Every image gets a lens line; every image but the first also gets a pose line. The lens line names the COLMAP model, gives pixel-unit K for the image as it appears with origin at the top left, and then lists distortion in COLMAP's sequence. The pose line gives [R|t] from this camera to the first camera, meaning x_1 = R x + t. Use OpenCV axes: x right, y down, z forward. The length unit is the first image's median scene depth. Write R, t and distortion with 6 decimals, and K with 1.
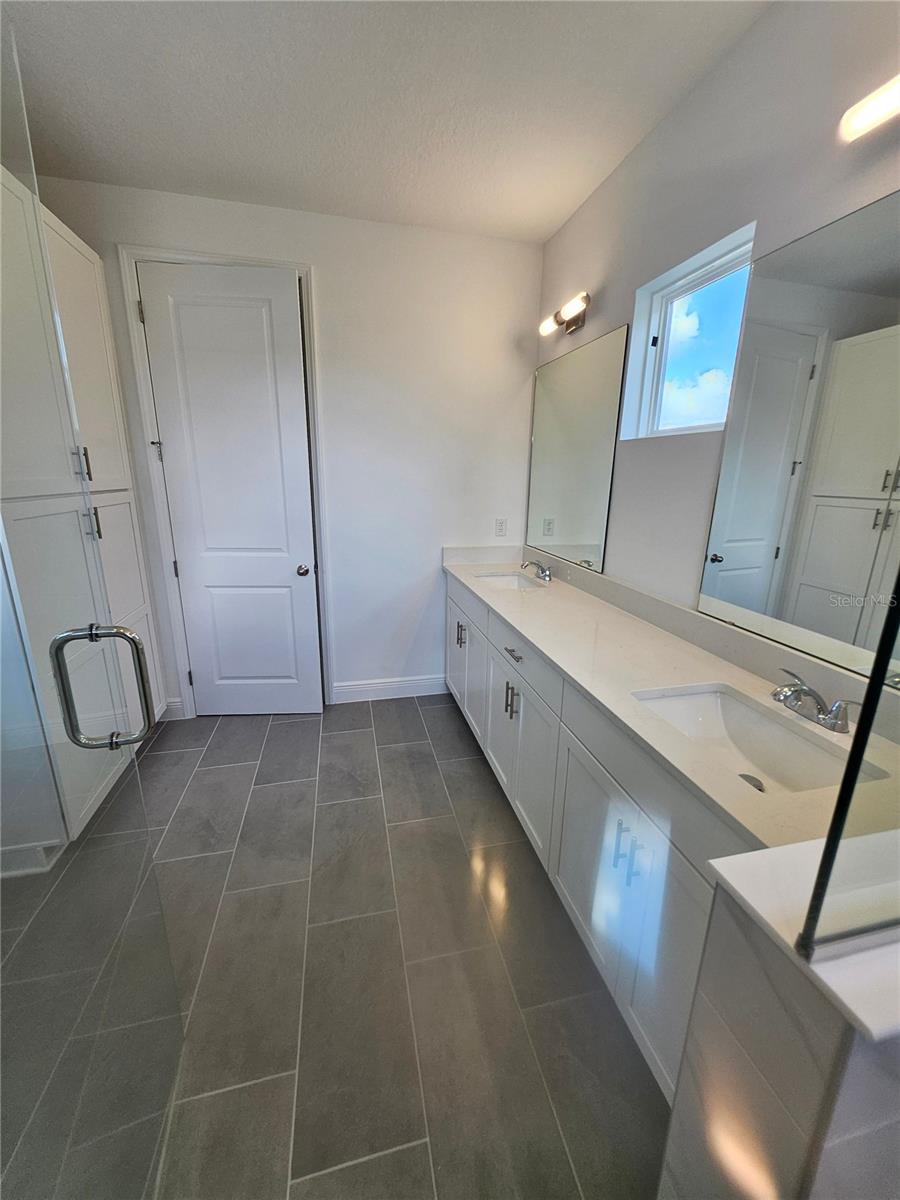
lens RADIAL K [[471.1, 0, 451.9], [0, 471.1, 595.3], [0, 0, 1]] dist [0.005175, 0.000169]
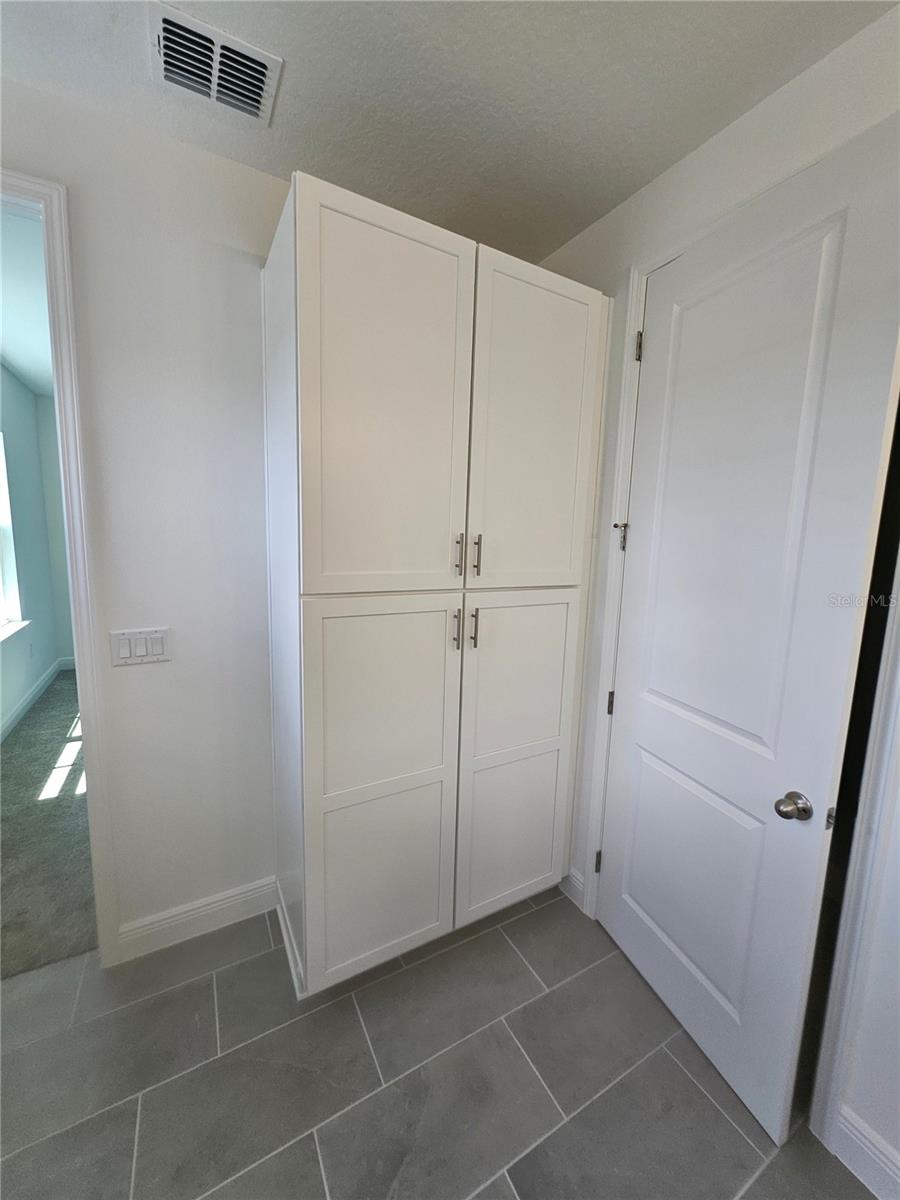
lens RADIAL K [[471.1, 0, 451.9], [0, 471.1, 595.3], [0, 0, 1]] dist [0.005175, 0.000169]
pose [[0.282133, 0.123072, -0.951448, -0.021482], [-0.270998, 0.961573, 0.044022, -0.188299], [0.920305, 0.245421, 0.304644, 0.589453]]
